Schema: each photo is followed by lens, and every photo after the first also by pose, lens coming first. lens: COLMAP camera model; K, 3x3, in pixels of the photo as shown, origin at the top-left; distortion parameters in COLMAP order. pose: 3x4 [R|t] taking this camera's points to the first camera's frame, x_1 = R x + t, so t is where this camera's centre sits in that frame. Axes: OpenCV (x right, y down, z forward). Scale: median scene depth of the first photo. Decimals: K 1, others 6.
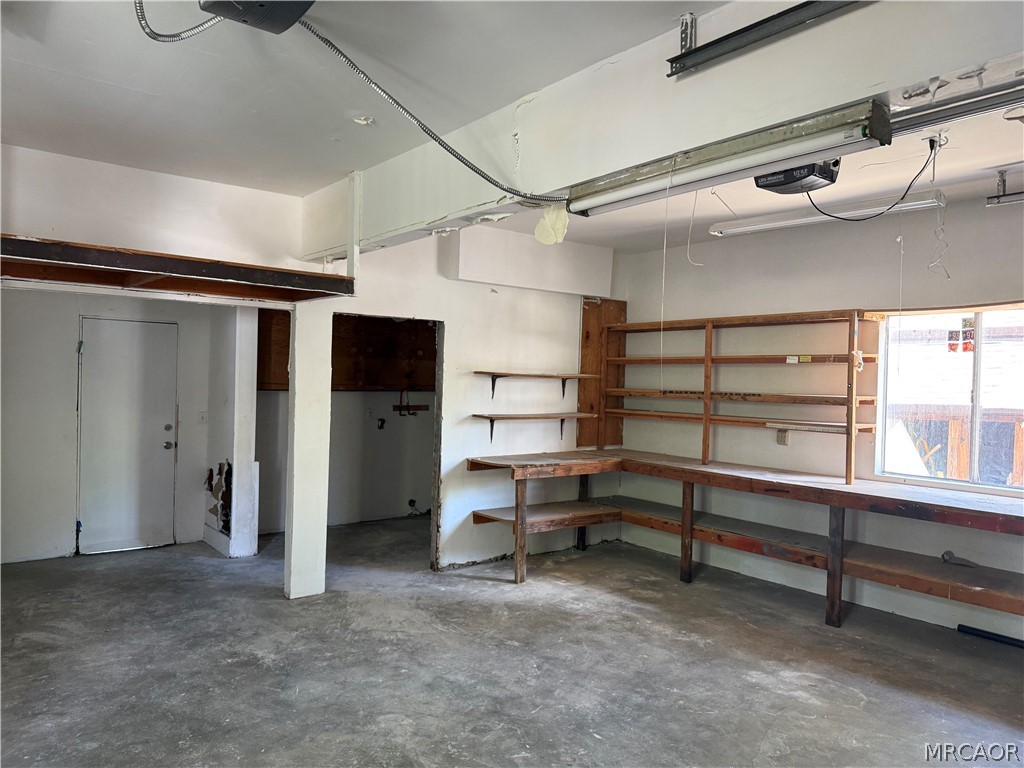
lens RADIAL K [[720.3, 0, 509.6], [0, 720.3, 387.0], [0, 0, 1]] dist [0.055076, -0.069333]
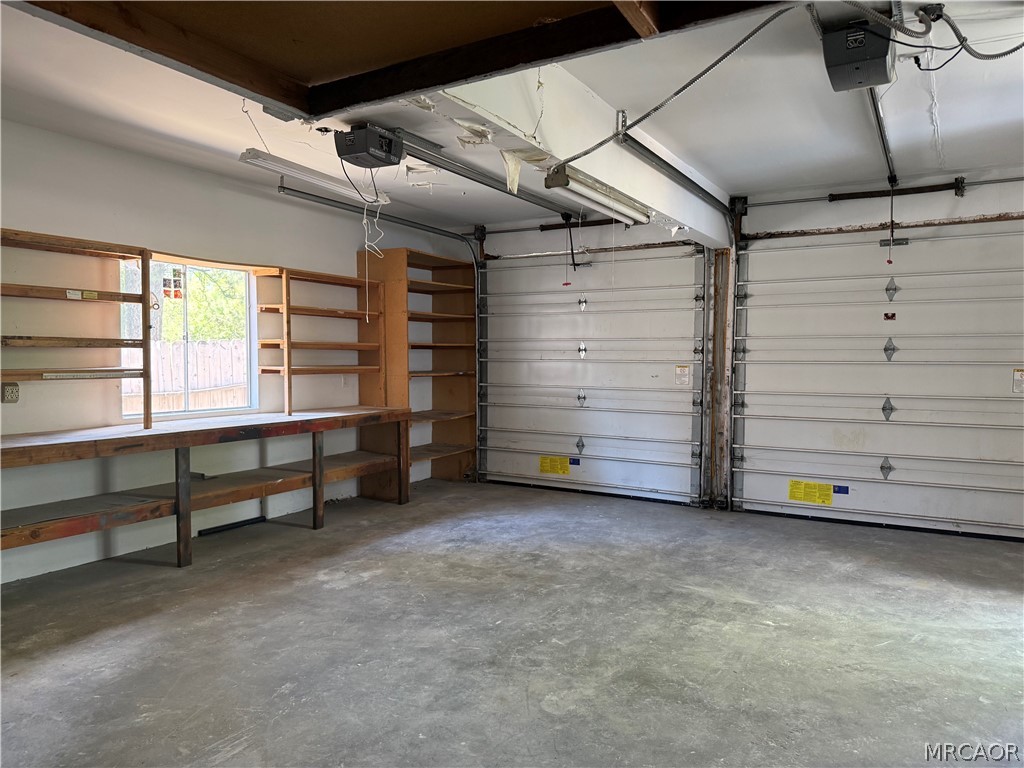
lens RADIAL K [[720.3, 0, 514.9], [0, 720.3, 384.1], [0, 0, 1]] dist [0.055076, -0.069333]
pose [[-0.369011, -0.060232, 0.927471, -0.727904], [0.000843, 0.997876, 0.065140, 0.013577], [-0.929425, 0.024819, -0.368176, 1.065922]]
